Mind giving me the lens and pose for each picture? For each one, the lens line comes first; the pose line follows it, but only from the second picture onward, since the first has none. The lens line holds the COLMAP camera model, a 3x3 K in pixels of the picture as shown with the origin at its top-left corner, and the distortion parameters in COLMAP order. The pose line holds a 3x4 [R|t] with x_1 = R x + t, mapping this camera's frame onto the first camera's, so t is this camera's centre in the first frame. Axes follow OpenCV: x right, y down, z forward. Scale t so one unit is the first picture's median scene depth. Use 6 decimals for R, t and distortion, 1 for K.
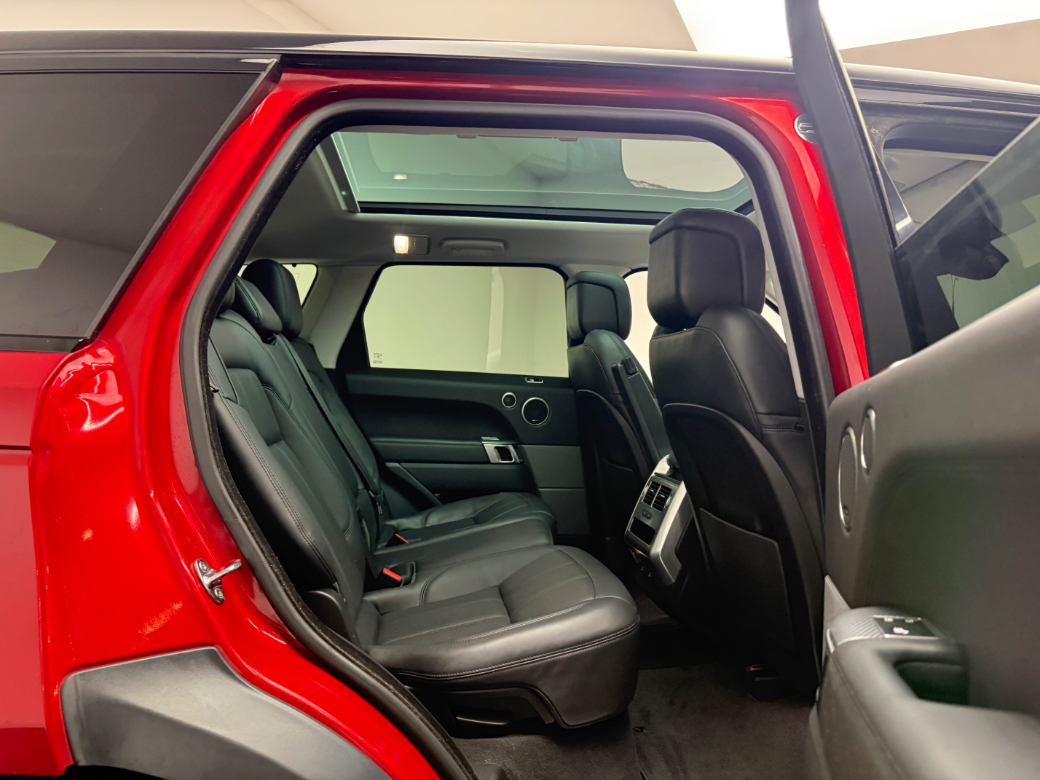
lens RADIAL K [[739.7, 0, 520.0], [0, 739.7, 390.0], [0, 0, 1]] dist [0.216372, -0.258947]
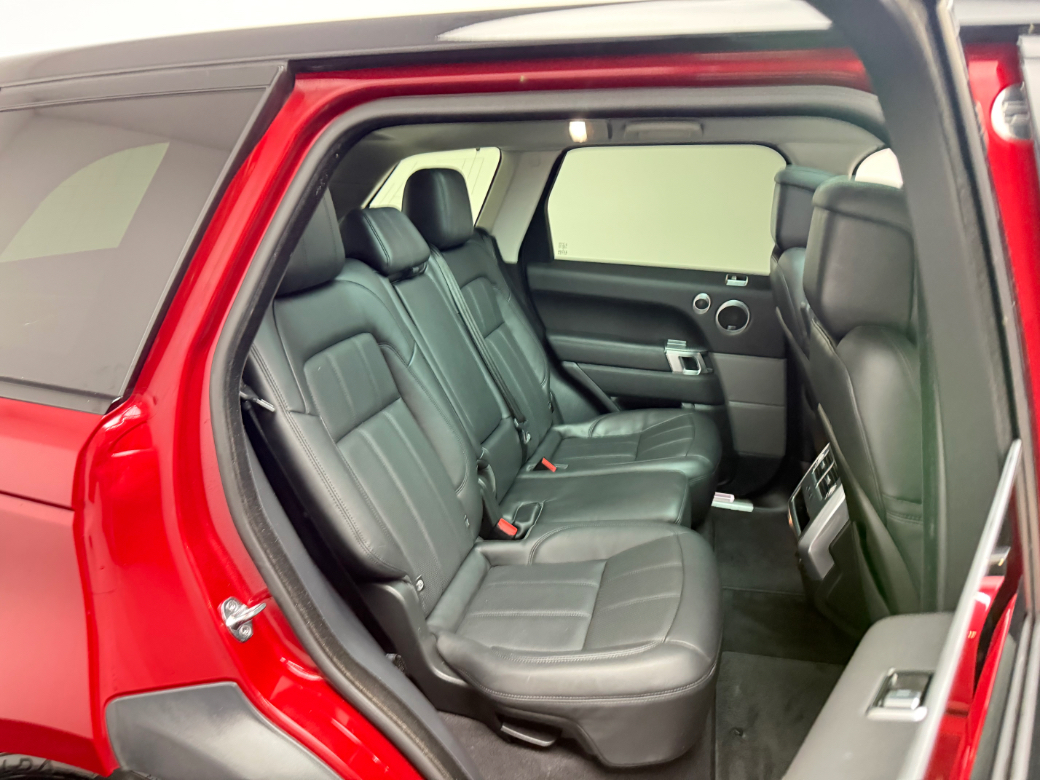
lens RADIAL K [[734.8, 0, 520.0], [0, 734.8, 390.0], [0, 0, 1]] dist [0.074754, -0.000250]
pose [[0.921999, 0.121186, -0.367739, 0.134574], [-0.008212, 0.955665, 0.294343, -0.160085], [0.387105, -0.268364, 0.882117, 0.126270]]
